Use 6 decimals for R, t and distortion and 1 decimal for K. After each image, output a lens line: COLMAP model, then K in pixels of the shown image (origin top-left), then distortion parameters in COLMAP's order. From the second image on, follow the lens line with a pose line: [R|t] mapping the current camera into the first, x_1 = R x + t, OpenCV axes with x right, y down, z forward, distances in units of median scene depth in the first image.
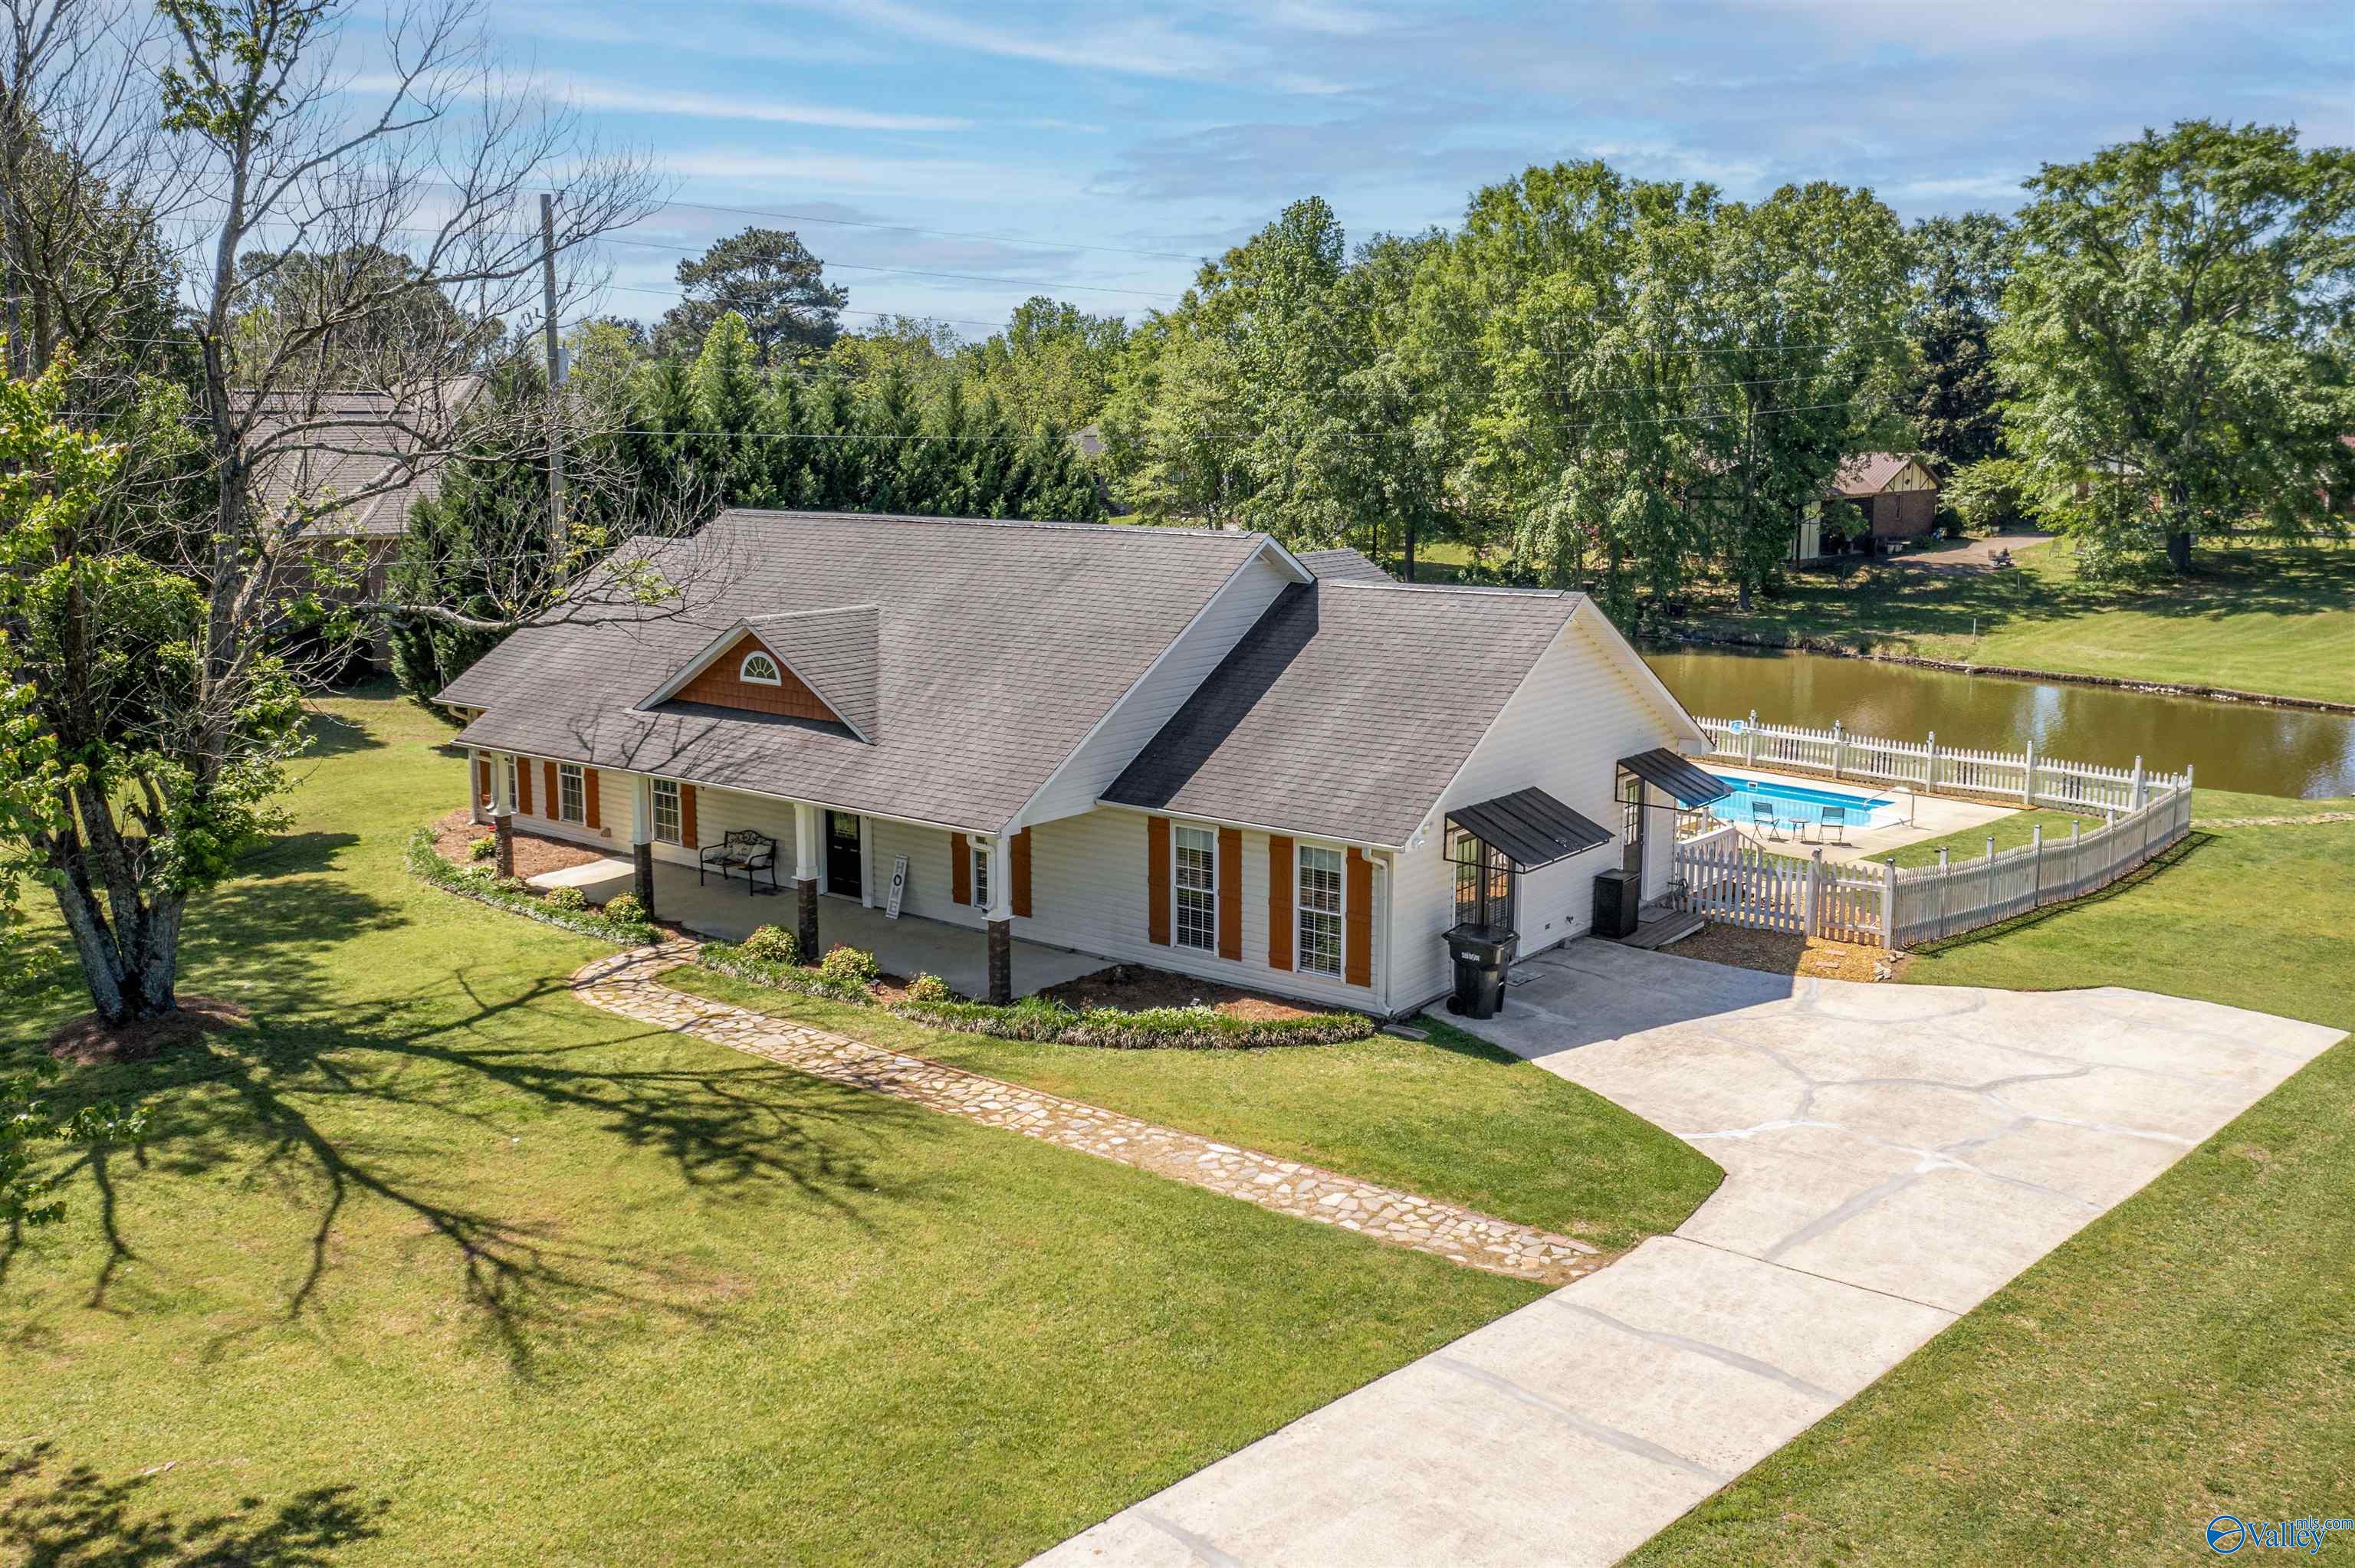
lens RADIAL K [[2222.7, 0, 1253.9], [0, 2222.7, 722.7], [0, 0, 1]] dist [-0.007855, -0.003828]
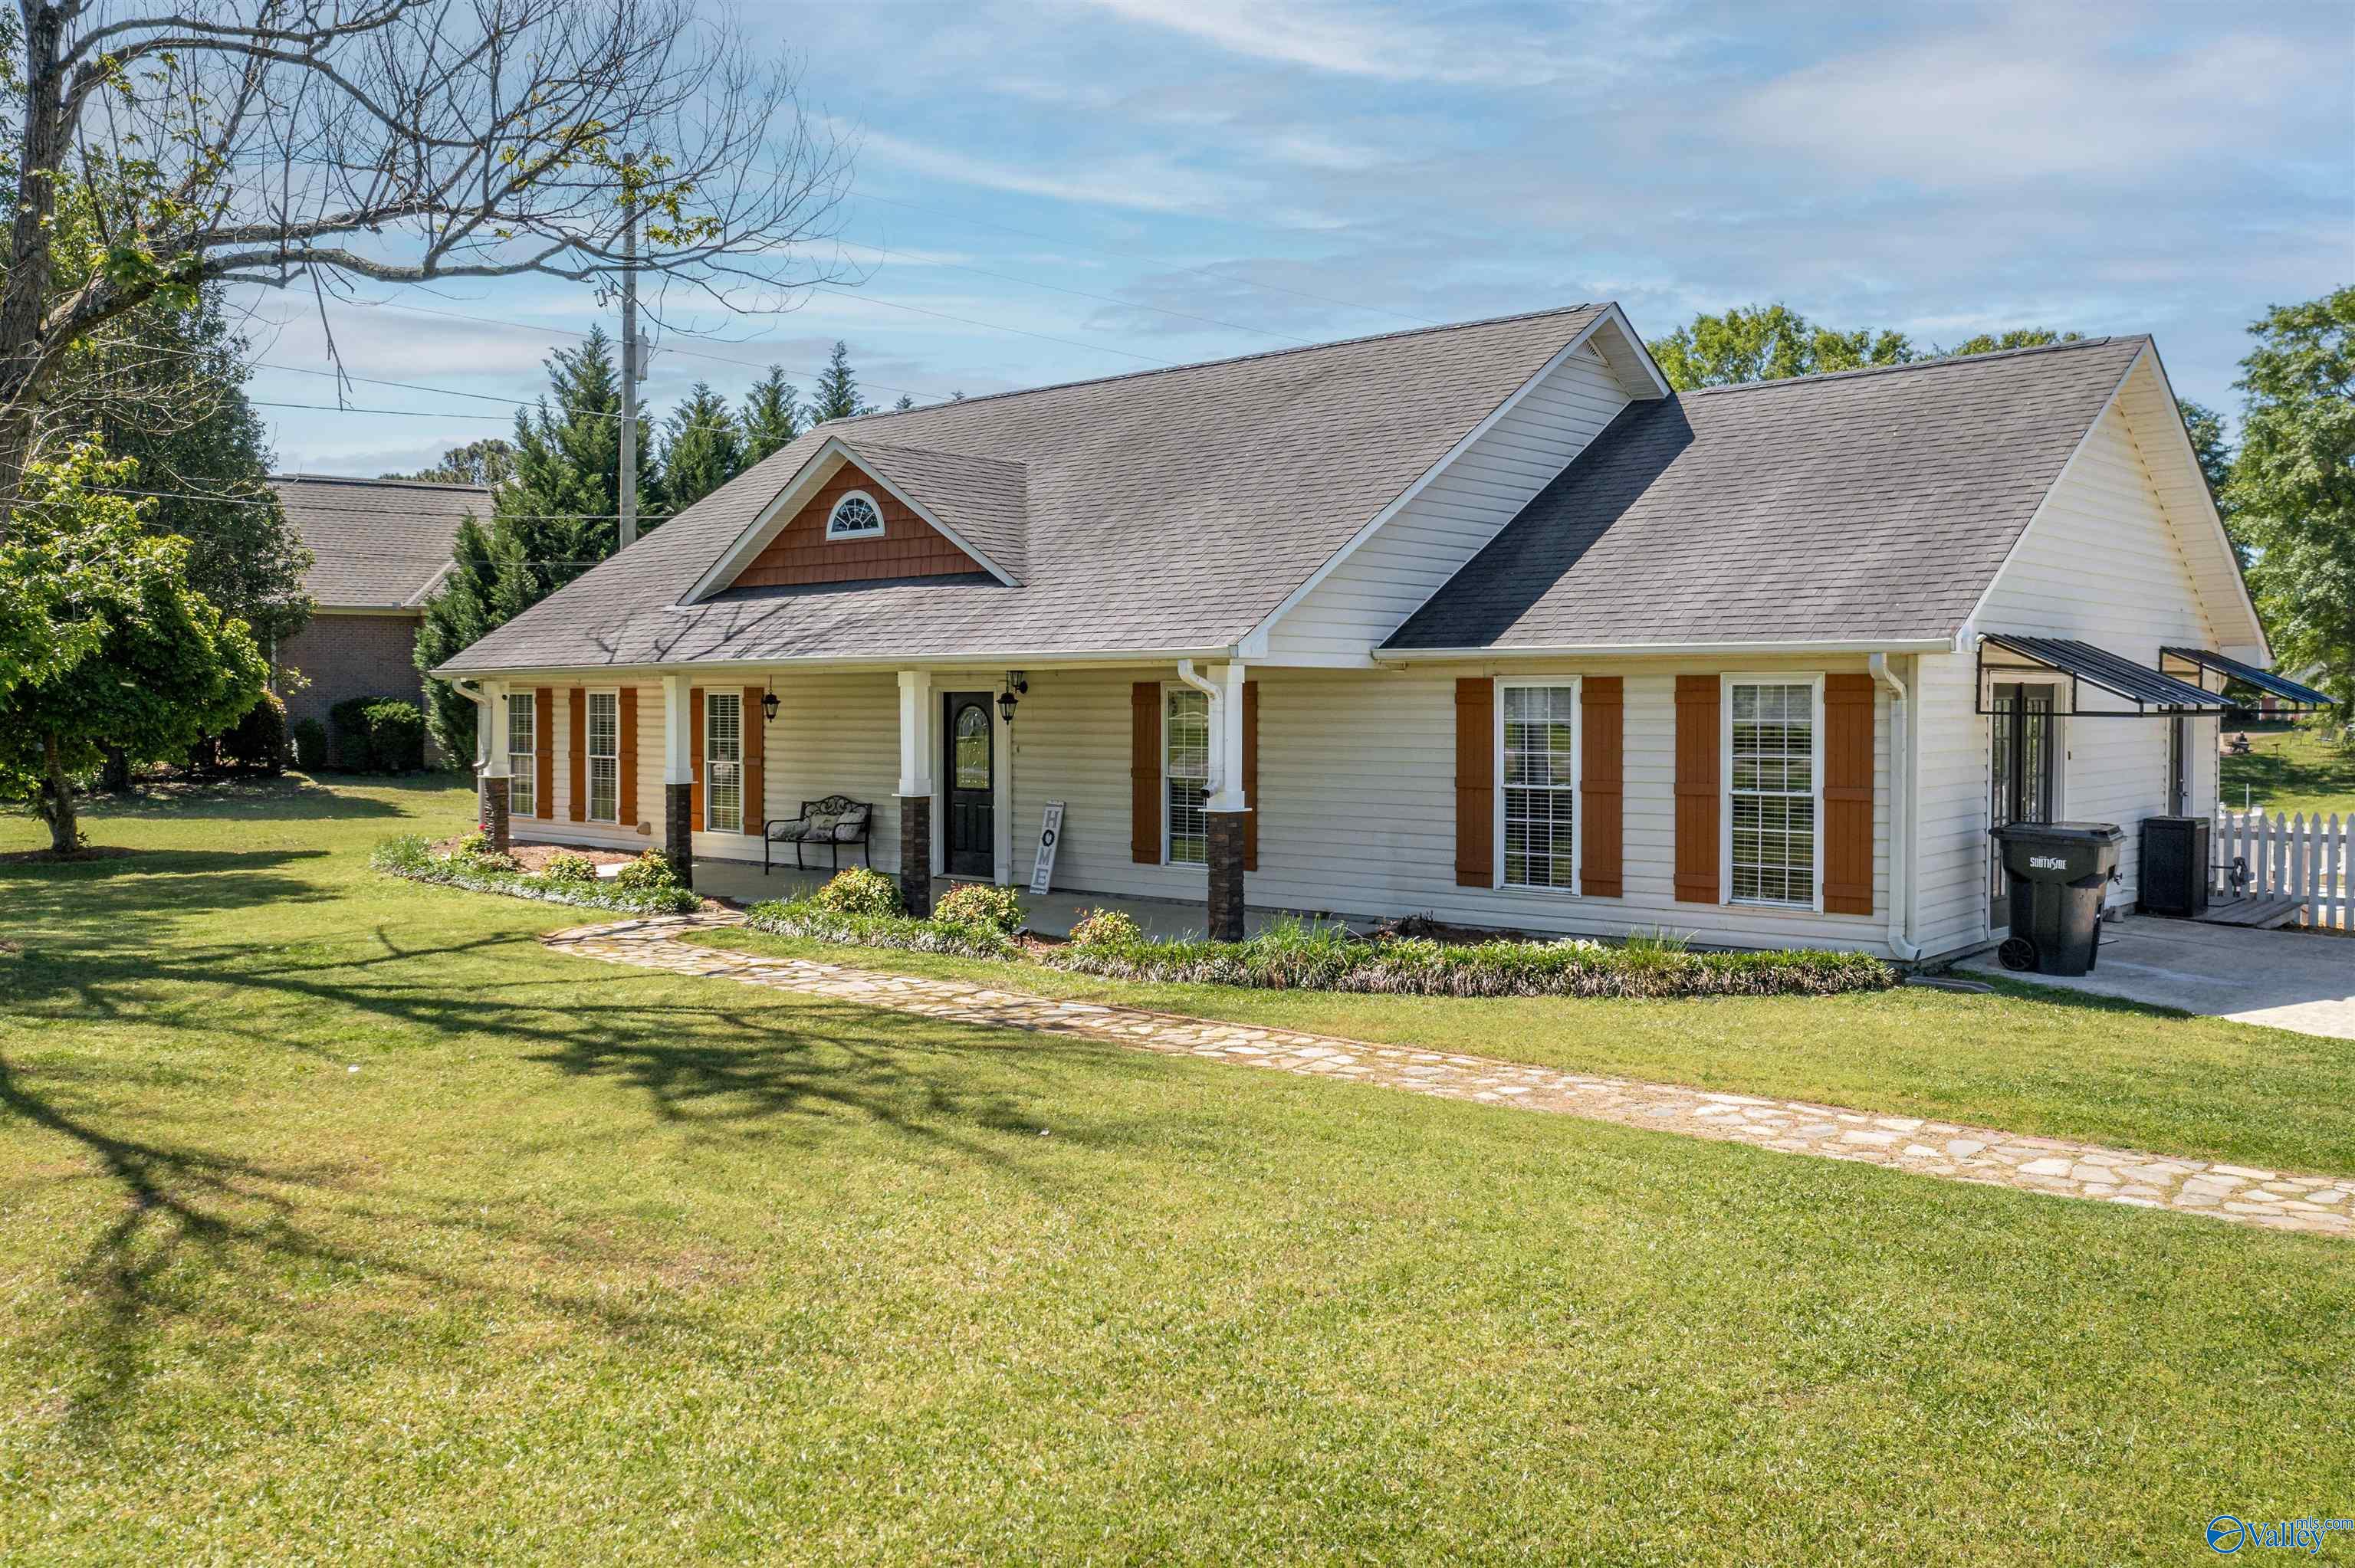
lens RADIAL K [[2151.2, 0, 1173.2], [0, 2151.2, 726.2], [0, 0, 1]] dist [-0.004584, 0.013354]
pose [[0.996726, 0.000988, -0.080841, -0.081887], [-0.011502, 0.991487, -0.129699, 0.141691], [0.080025, 0.130204, 0.988252, 0.416209]]
